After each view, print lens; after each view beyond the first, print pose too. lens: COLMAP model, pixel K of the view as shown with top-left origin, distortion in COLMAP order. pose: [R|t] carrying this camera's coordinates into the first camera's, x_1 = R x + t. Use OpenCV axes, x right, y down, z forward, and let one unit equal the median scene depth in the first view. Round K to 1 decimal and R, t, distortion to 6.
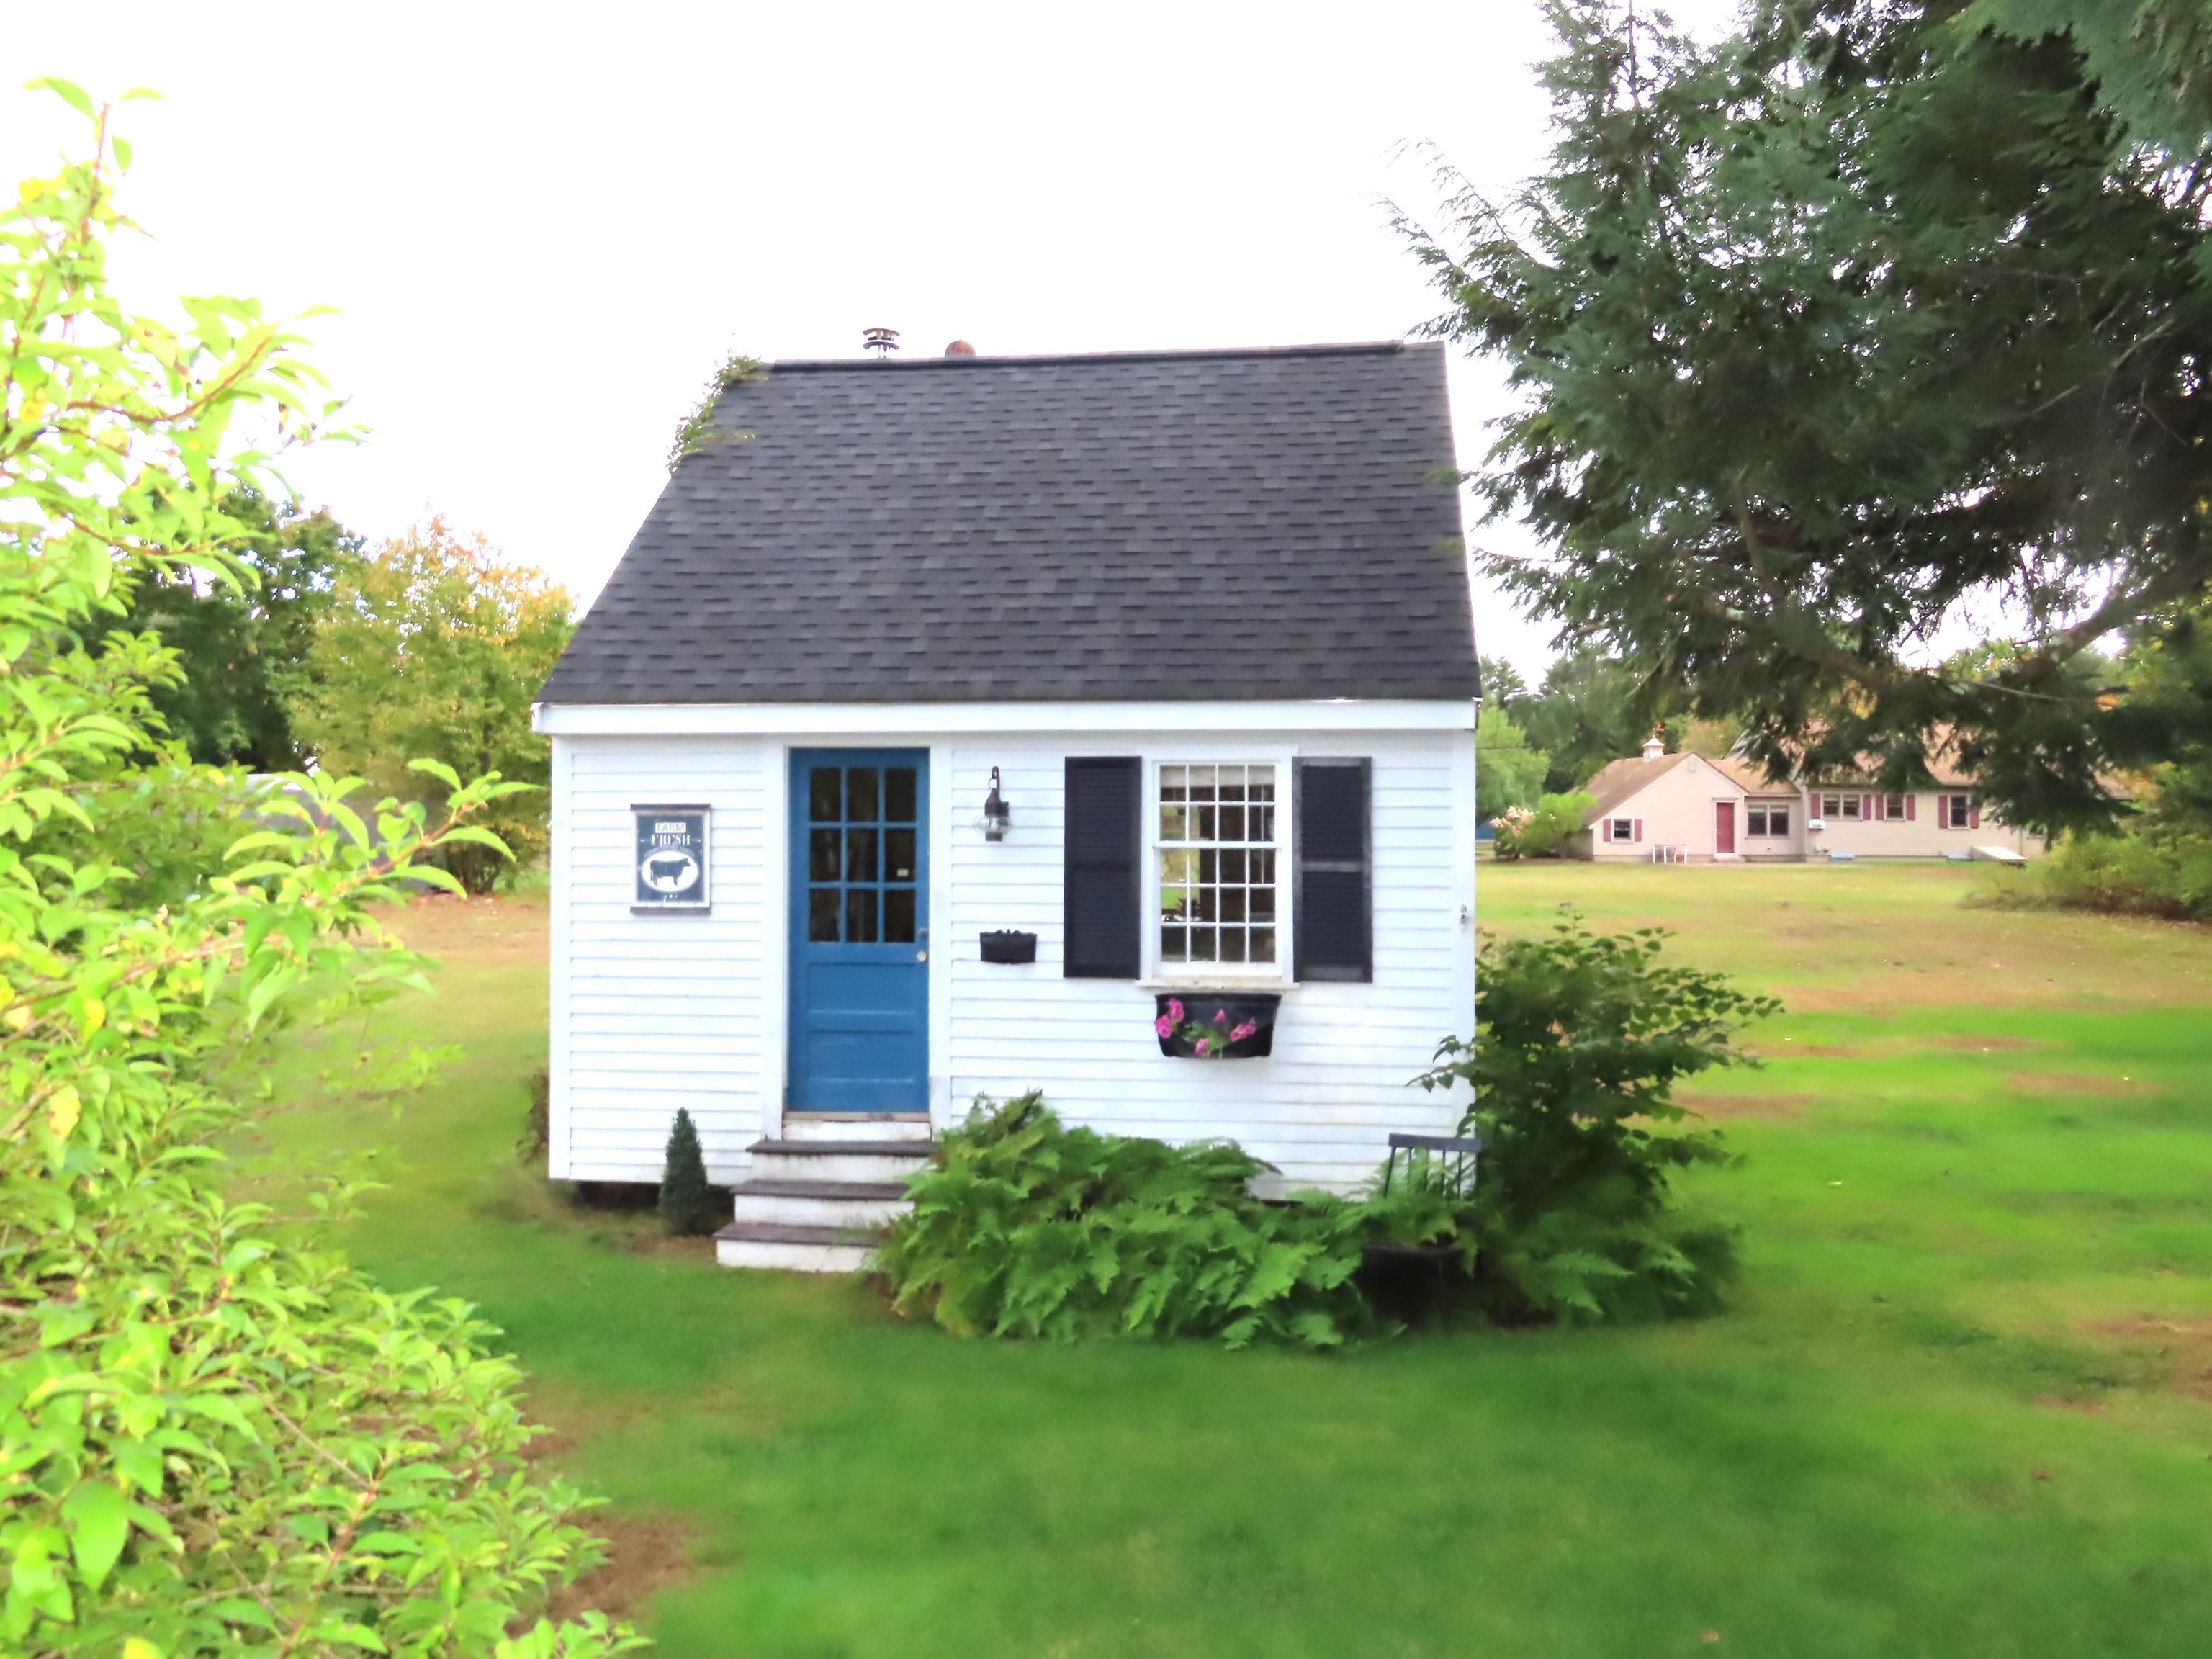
lens RADIAL K [[1776.1, 0, 1104.0], [0, 1776.1, 825.3], [0, 0, 1]] dist [-0.004372, -0.004066]
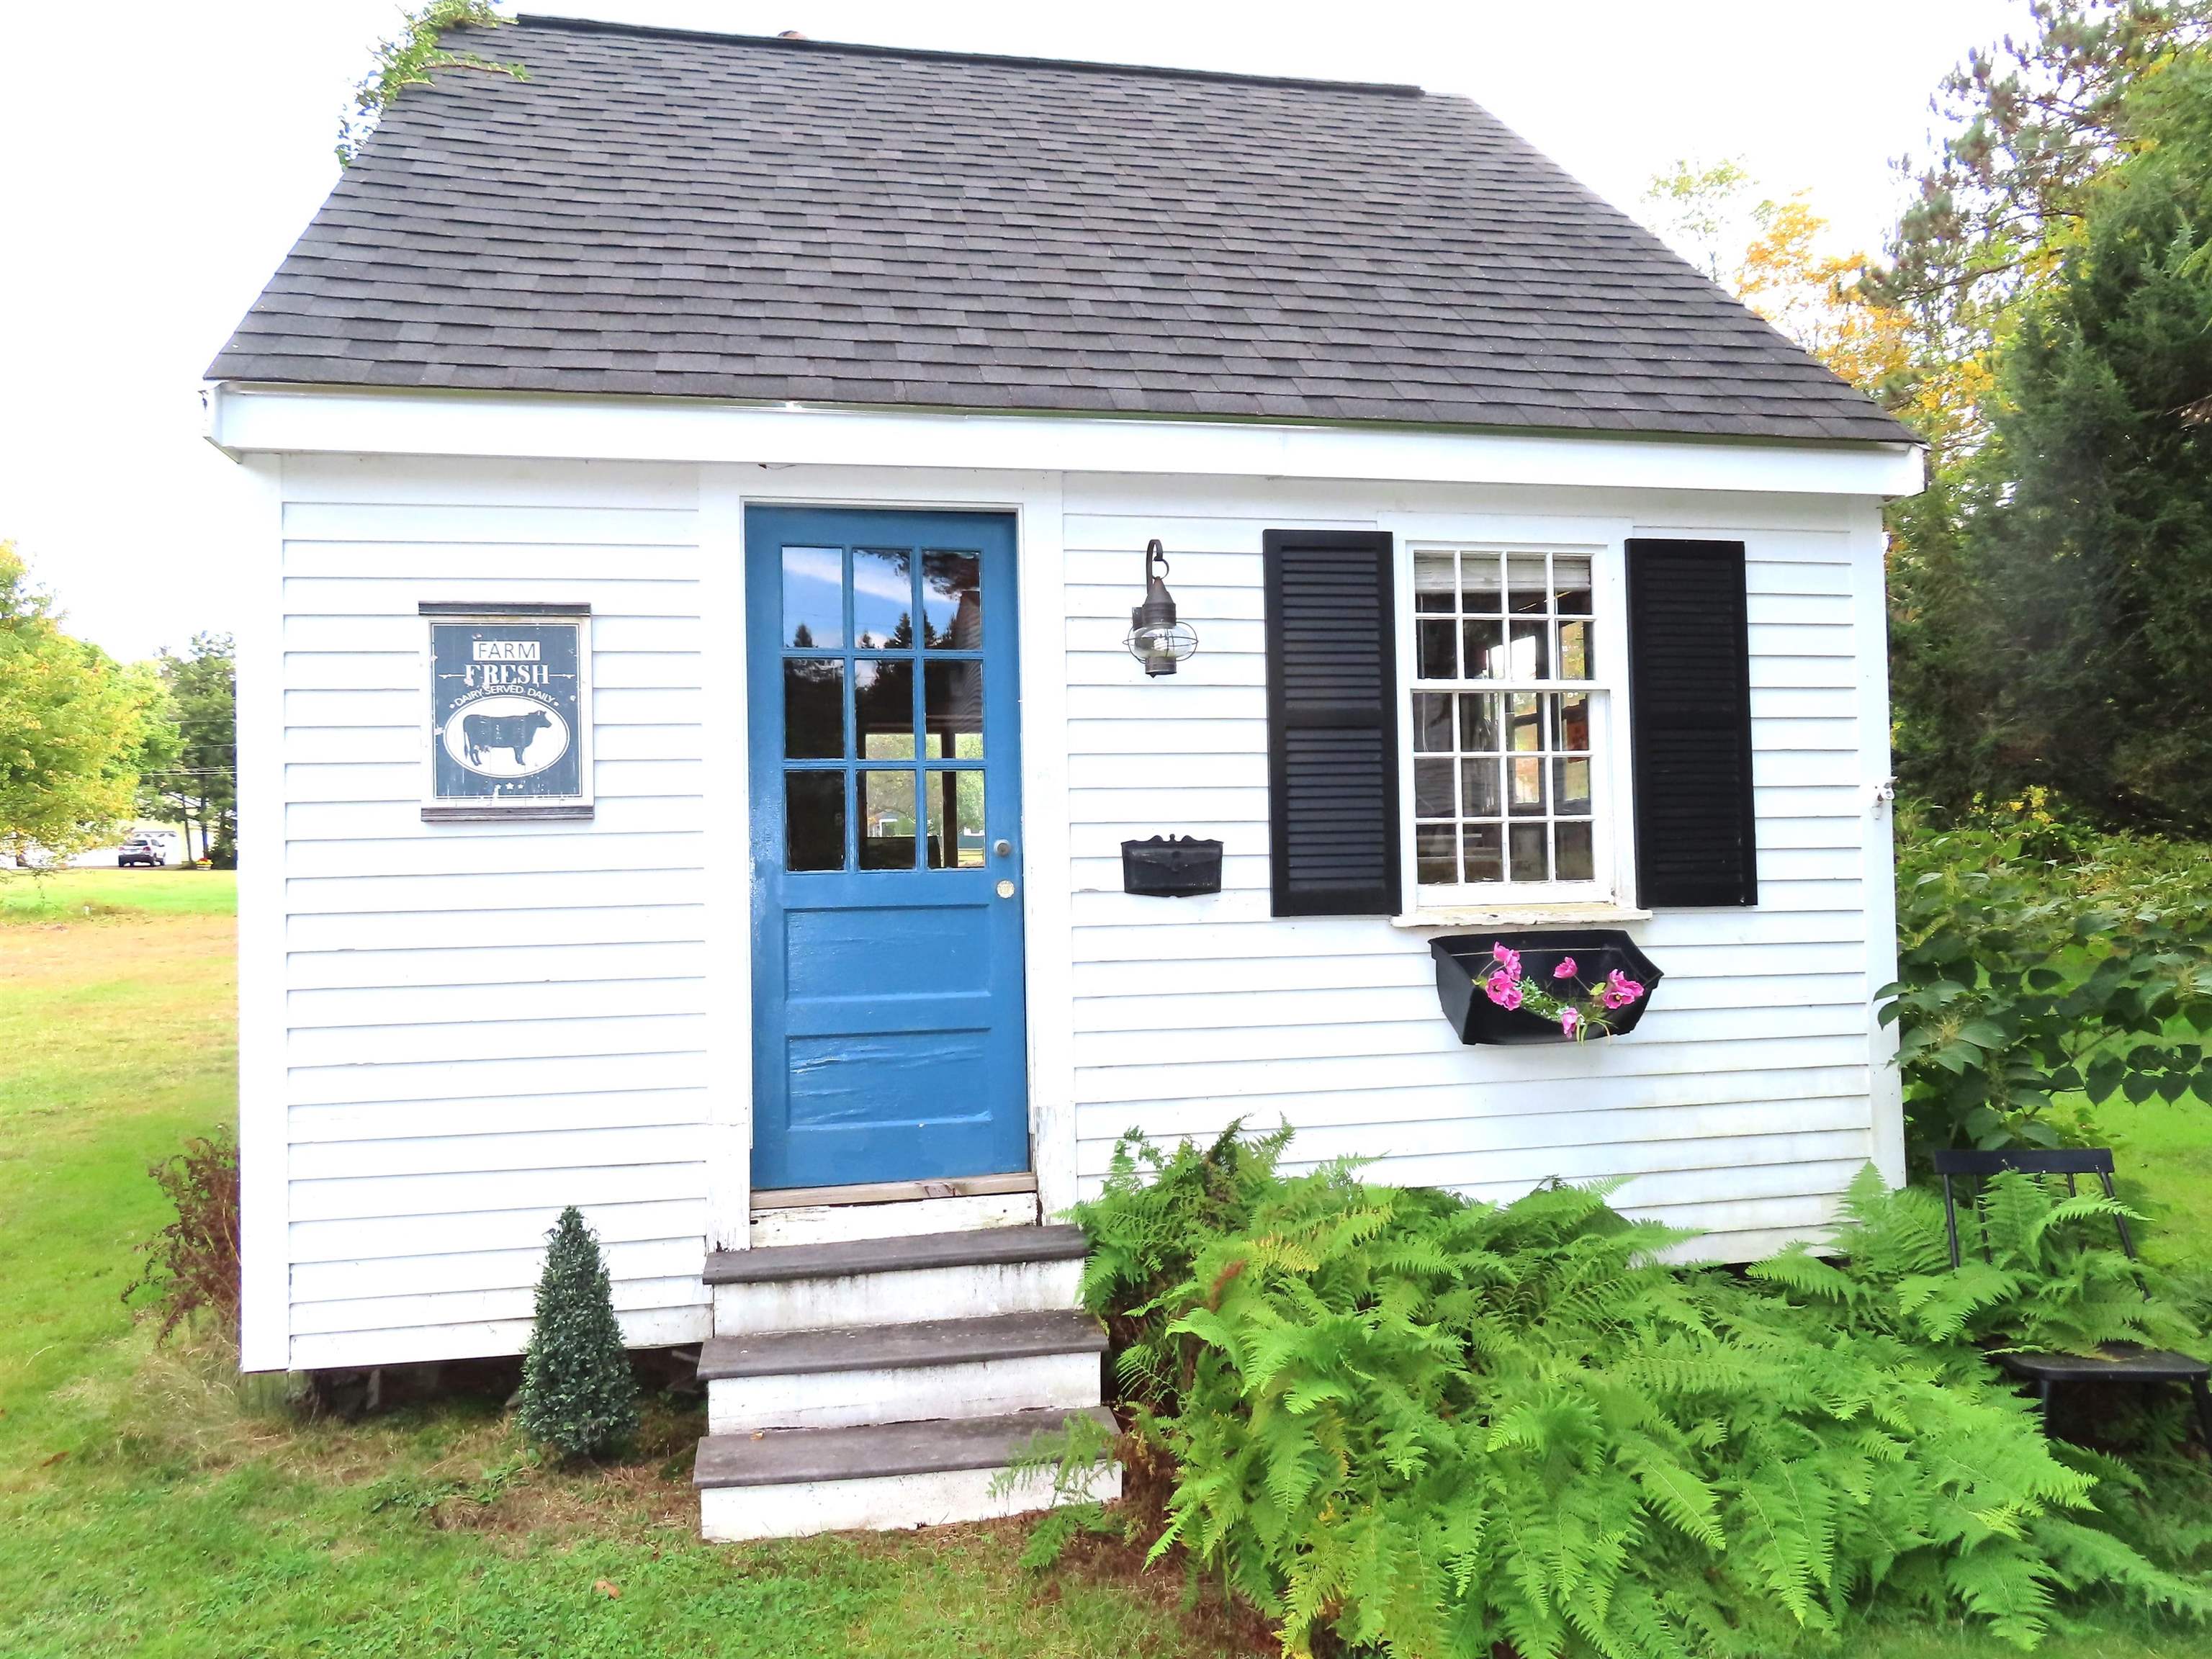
lens RADIAL K [[1575.0, 0, 1106.0], [0, 1575.0, 829.5], [0, 0, 1]] dist [-0.000820, 0.000469]
pose [[0.948093, -0.015351, 0.317622, -0.232595], [0.017093, 0.999850, -0.002699, 0.058213], [-0.317533, 0.007988, 0.948214, 0.538138]]
